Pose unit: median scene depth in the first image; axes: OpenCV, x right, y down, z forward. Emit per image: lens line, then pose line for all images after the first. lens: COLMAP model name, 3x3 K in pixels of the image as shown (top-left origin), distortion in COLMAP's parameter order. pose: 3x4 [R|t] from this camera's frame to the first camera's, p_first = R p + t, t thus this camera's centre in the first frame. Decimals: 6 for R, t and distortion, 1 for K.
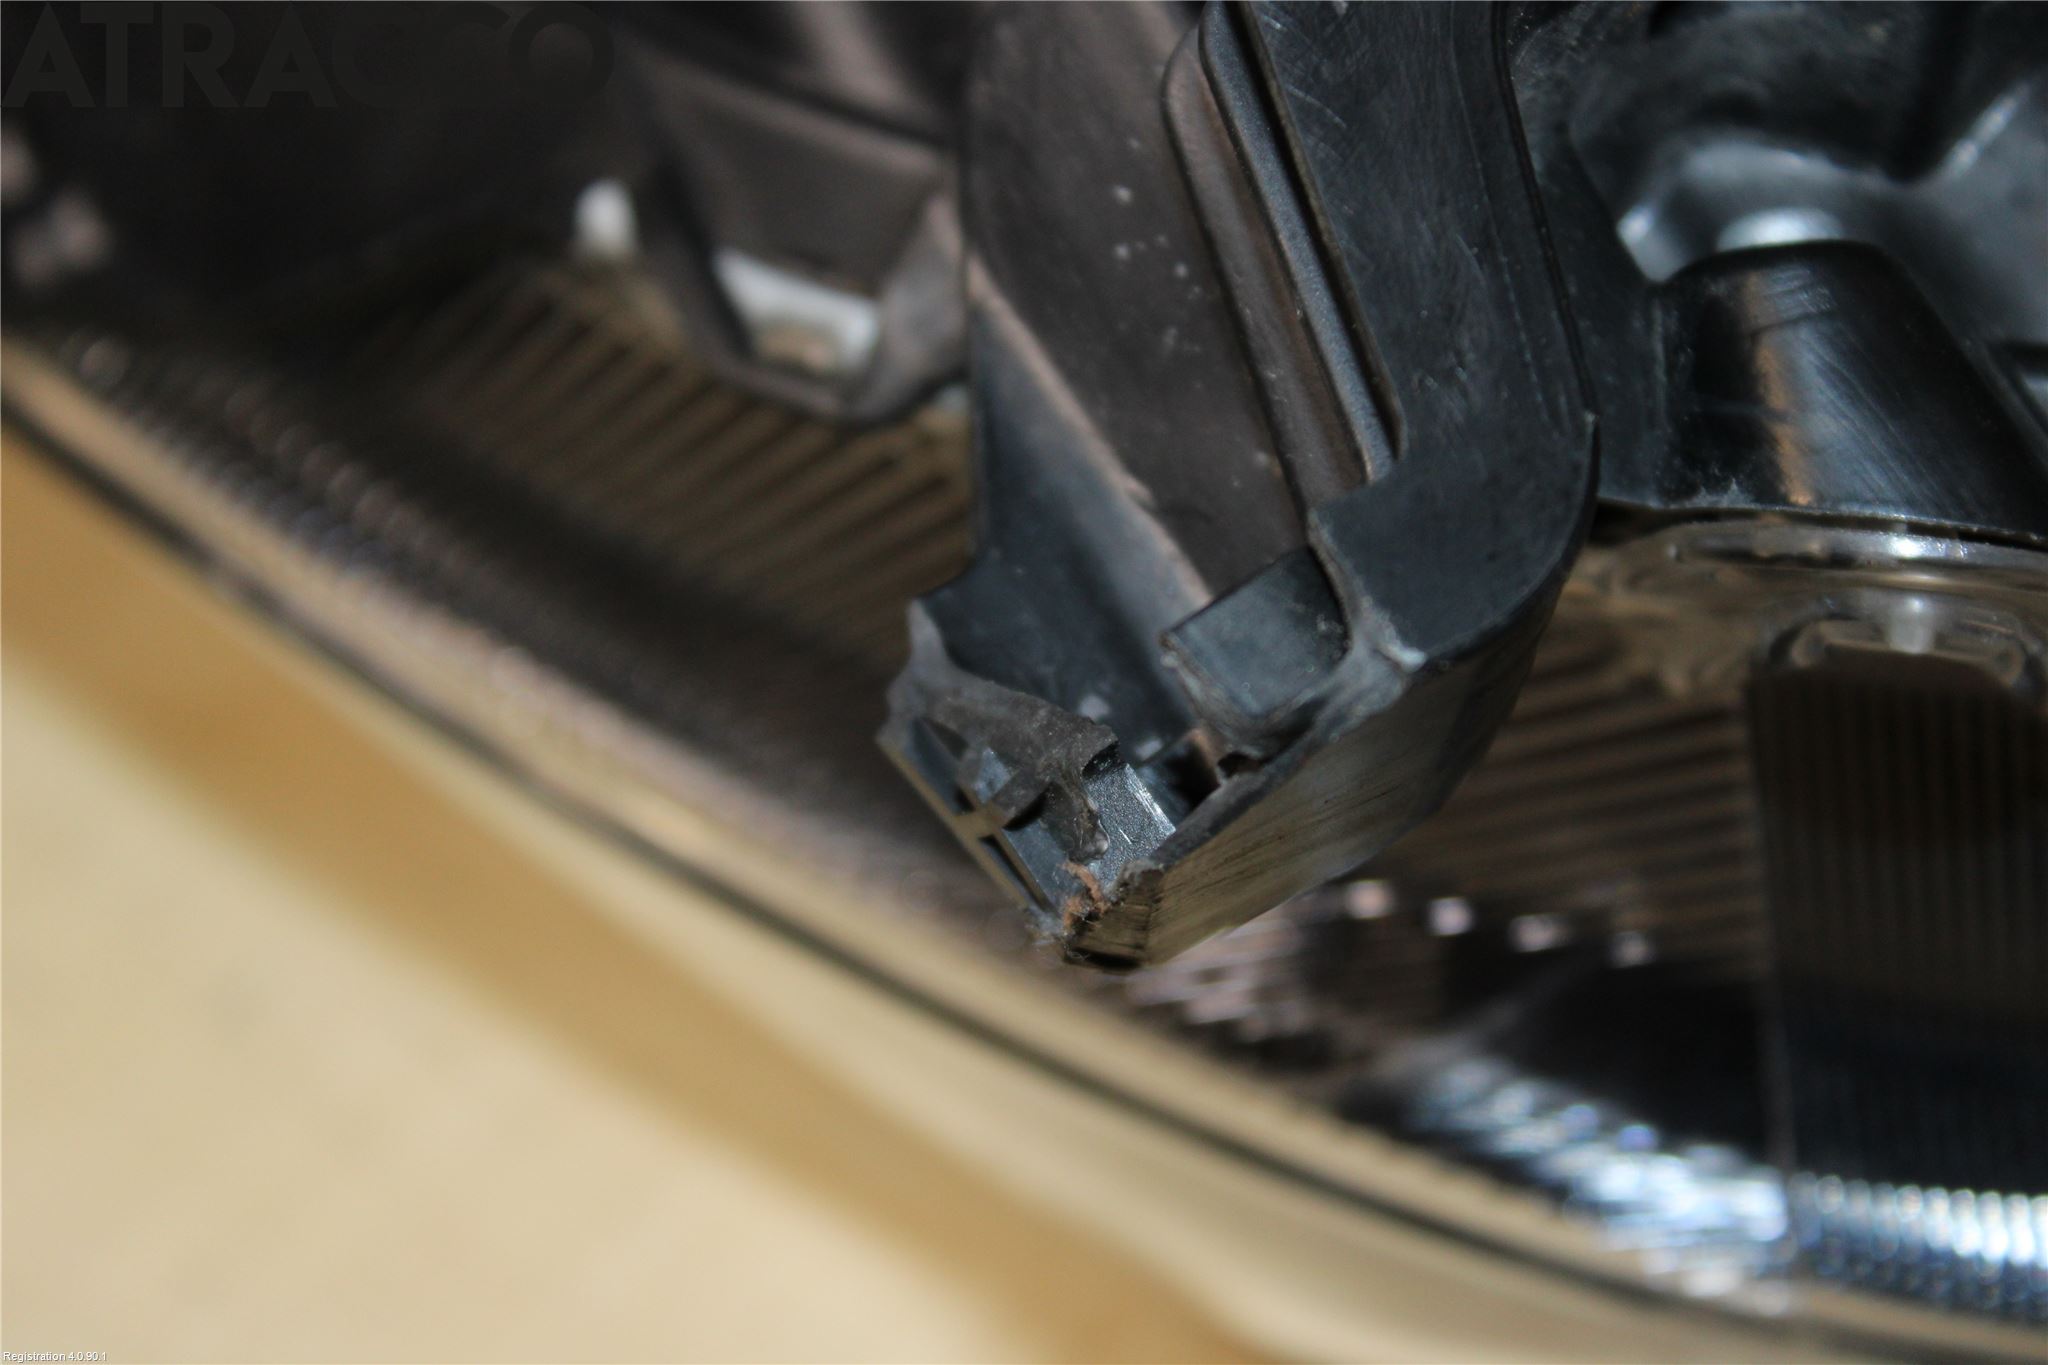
lens RADIAL K [[5256.3, 0, 1022.3], [0, 5256.3, 685.2], [0, 0, 1]] dist [-0.026990, 0.000000]
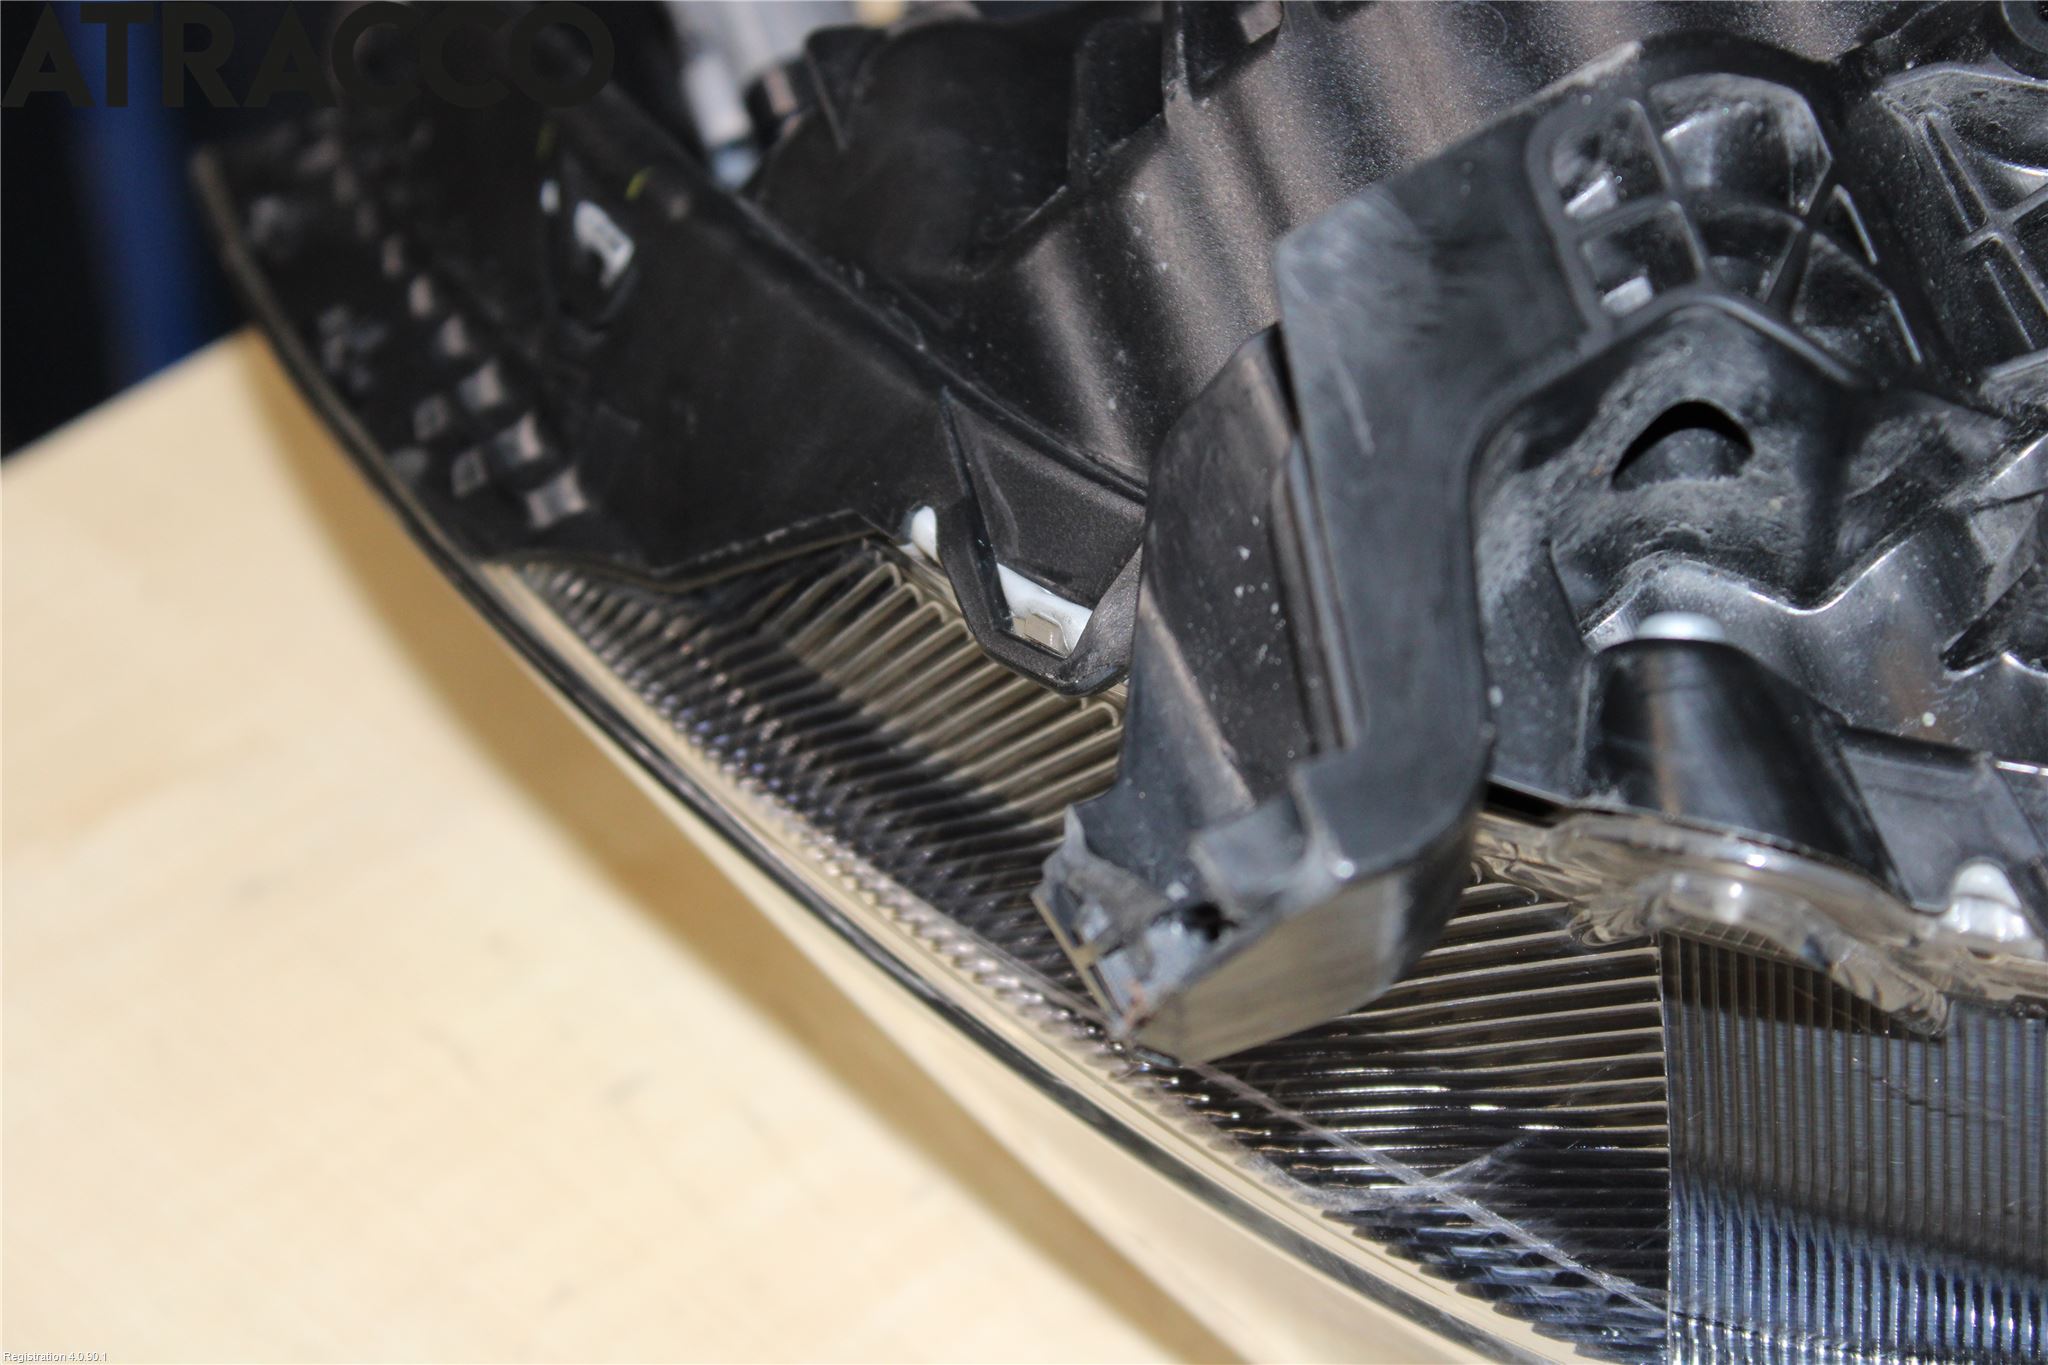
lens RADIAL K [[5256.3, 0, 1025.4], [0, 5256.3, 680.7], [0, 0, 1]] dist [-0.026990, 0.000000]
pose [[0.986952, 0.118311, -0.109218, 0.125872], [-0.124915, 0.990601, -0.055726, 0.033455], [0.101598, 0.068642, 0.992455, -0.486748]]
